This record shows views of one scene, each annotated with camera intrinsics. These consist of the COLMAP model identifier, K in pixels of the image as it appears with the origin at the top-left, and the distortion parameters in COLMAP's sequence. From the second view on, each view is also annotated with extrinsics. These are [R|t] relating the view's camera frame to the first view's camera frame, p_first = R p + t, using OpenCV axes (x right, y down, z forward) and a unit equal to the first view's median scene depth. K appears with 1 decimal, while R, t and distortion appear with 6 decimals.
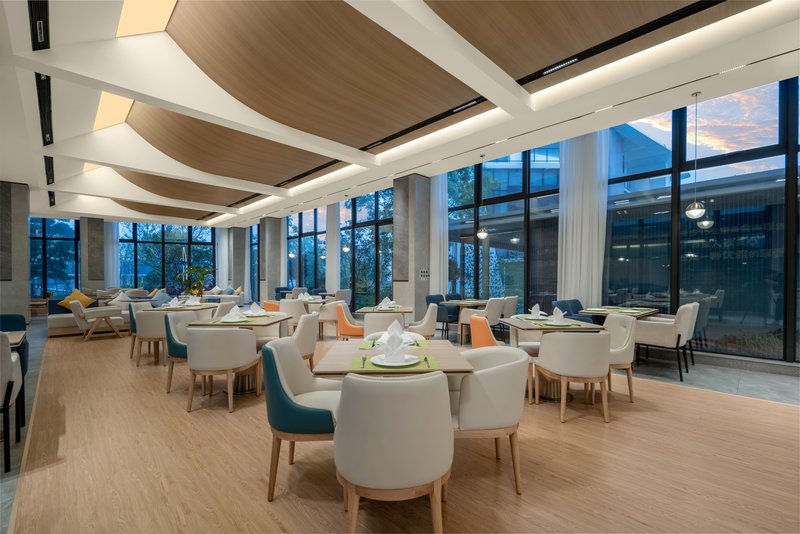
lens RADIAL K [[342.0, 0, 401.0], [0, 342.0, 282.7], [0, 0, 1]] dist [-0.000032, 0.000160]
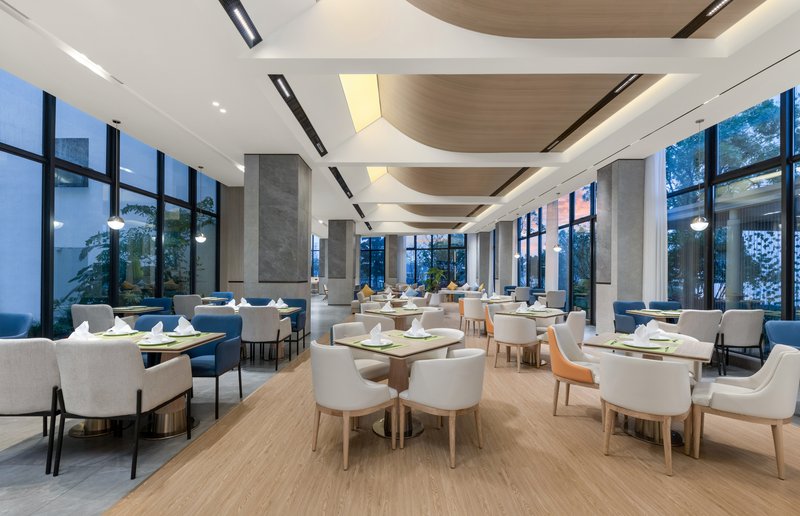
lens RADIAL K [[343.9, 0, 398.6], [0, 343.9, 273.7], [0, 0, 1]] dist [-0.000063, 0.000040]
pose [[0.704392, 0.000010, -0.709812, 0.261144], [-0.010880, 0.999883, -0.010783, -0.015019], [0.709728, 0.015318, 0.704309, -0.003519]]
